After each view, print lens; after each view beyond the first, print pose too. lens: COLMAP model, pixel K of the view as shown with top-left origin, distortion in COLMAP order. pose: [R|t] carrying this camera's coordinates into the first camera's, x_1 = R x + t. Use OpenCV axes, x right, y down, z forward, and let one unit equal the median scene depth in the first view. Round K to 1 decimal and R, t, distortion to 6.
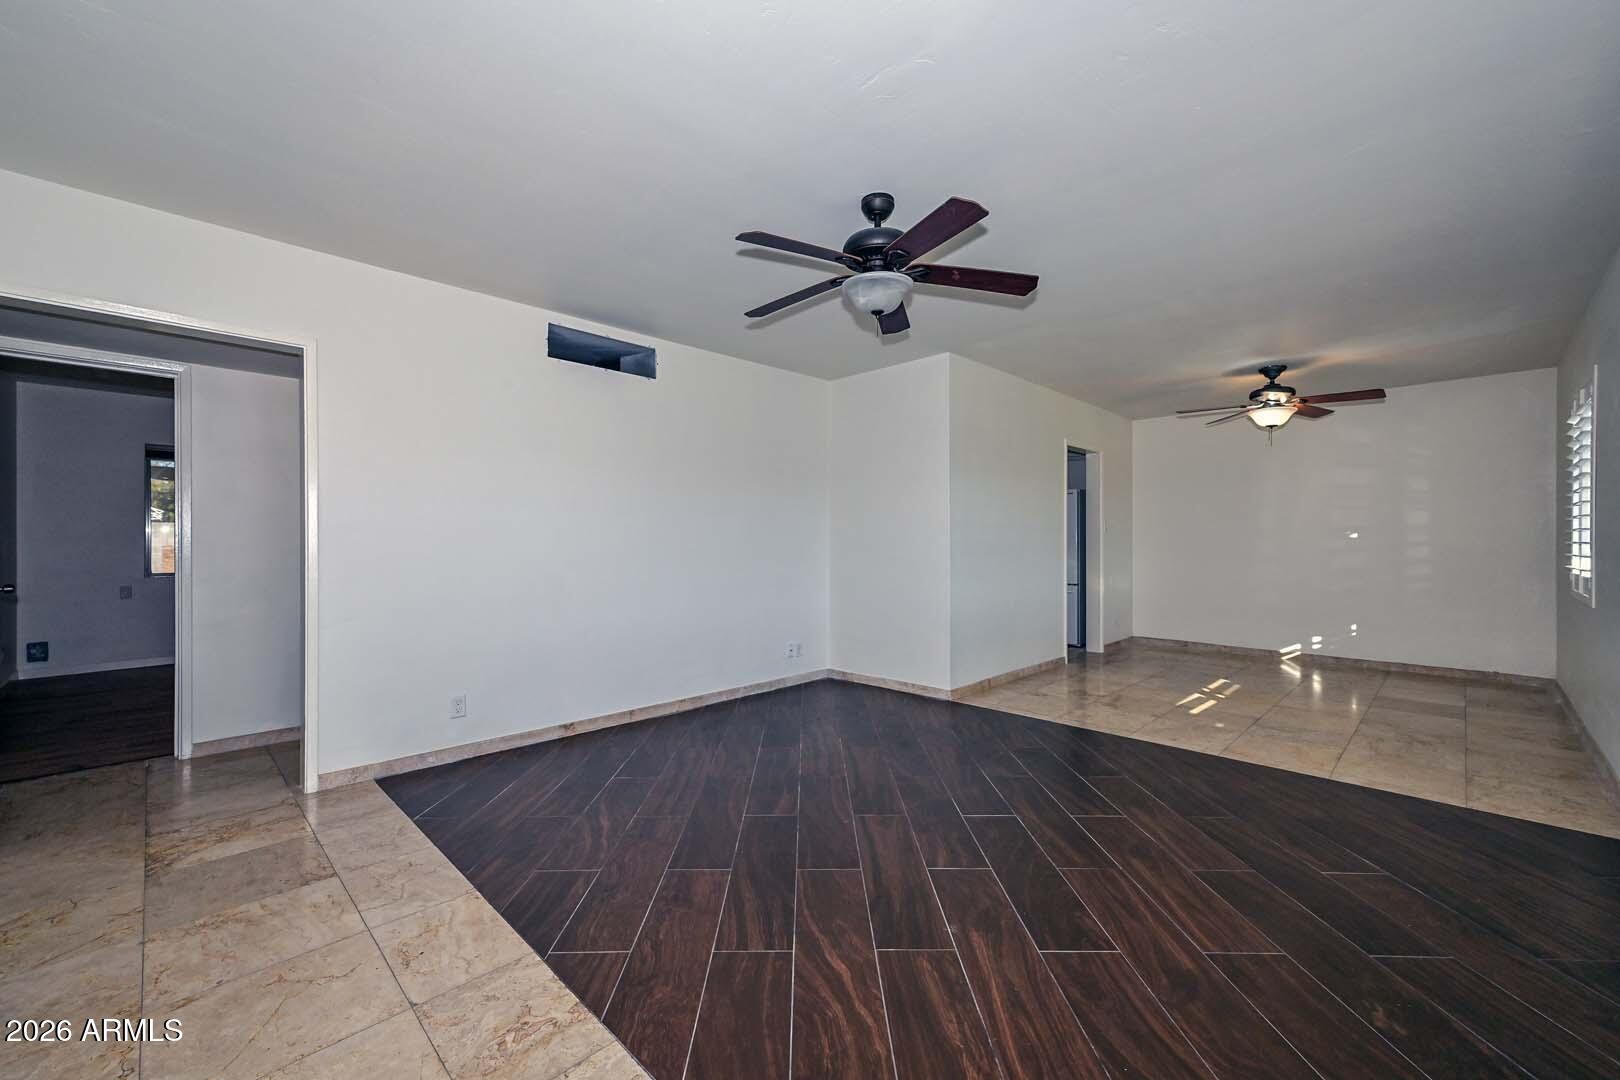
lens RADIAL K [[658.0, 0, 811.4], [0, 658.0, 539.9], [0, 0, 1]] dist [0.000461, 0.000715]
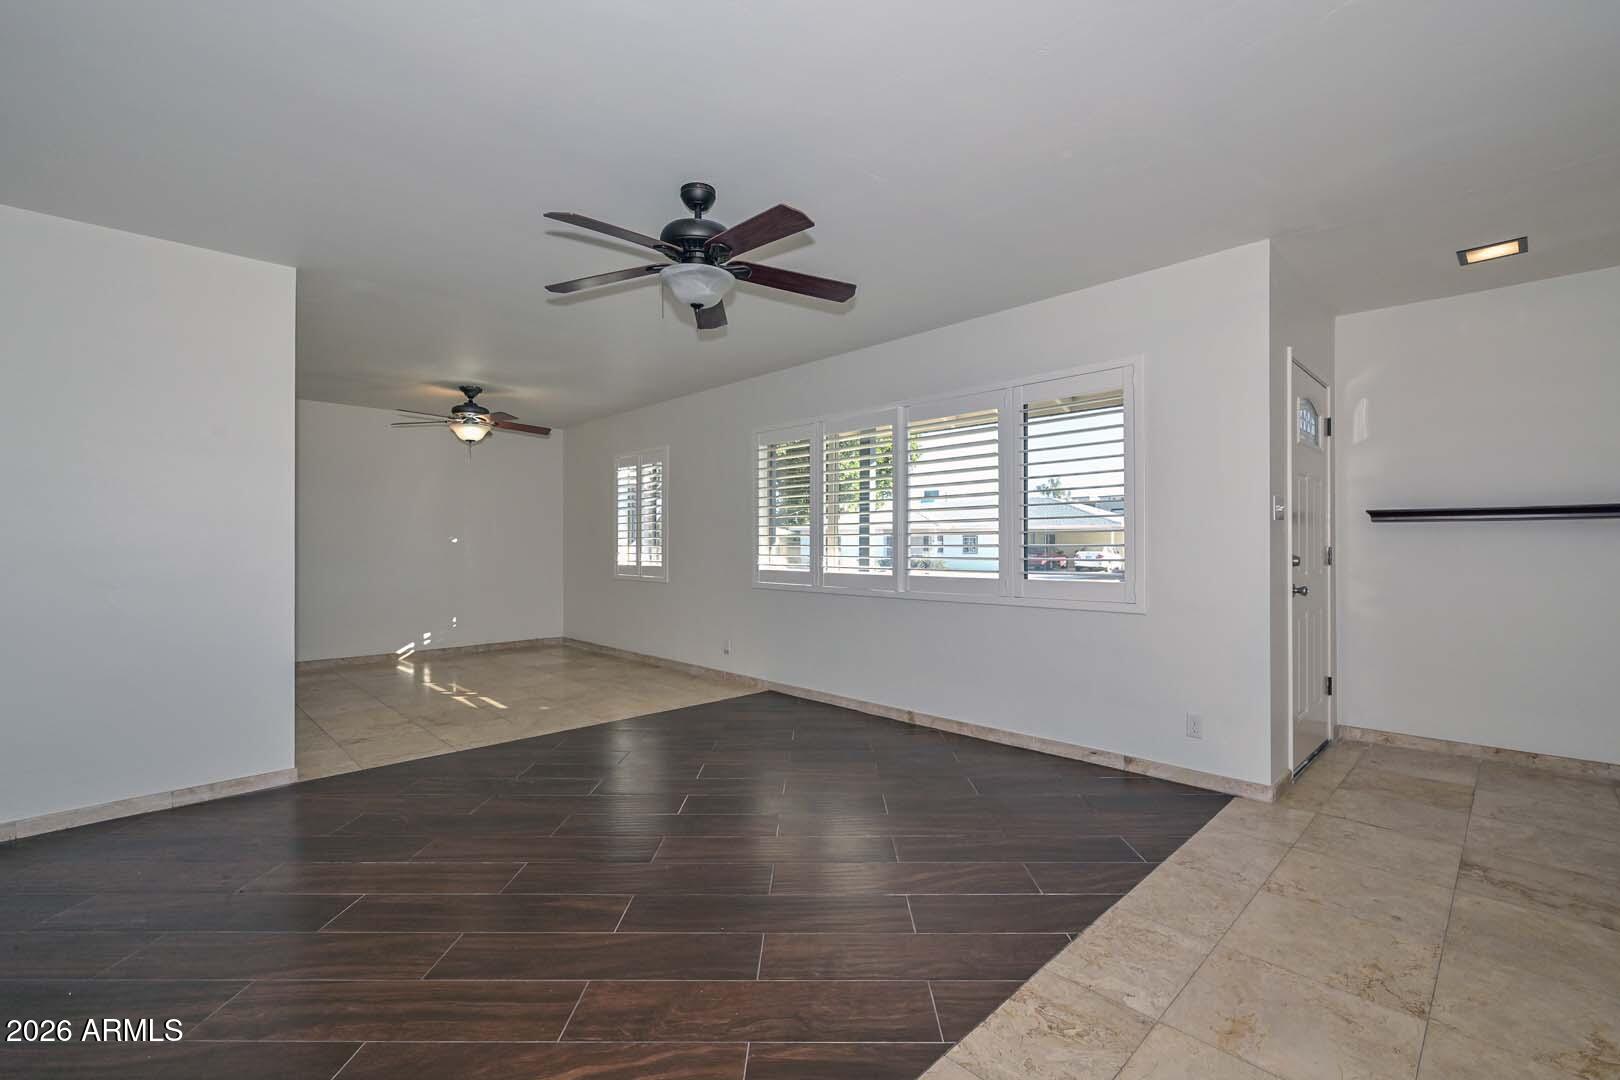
lens RADIAL K [[671.9, 0, 813.9], [0, 671.9, 542.7], [0, 0, 1]] dist [0.001361, 0.000503]
pose [[0.034667, -0.002163, 0.999397, -0.346610], [0.002734, 0.999994, 0.002069, -0.007037], [-0.999395, 0.002660, 0.034673, 0.307575]]
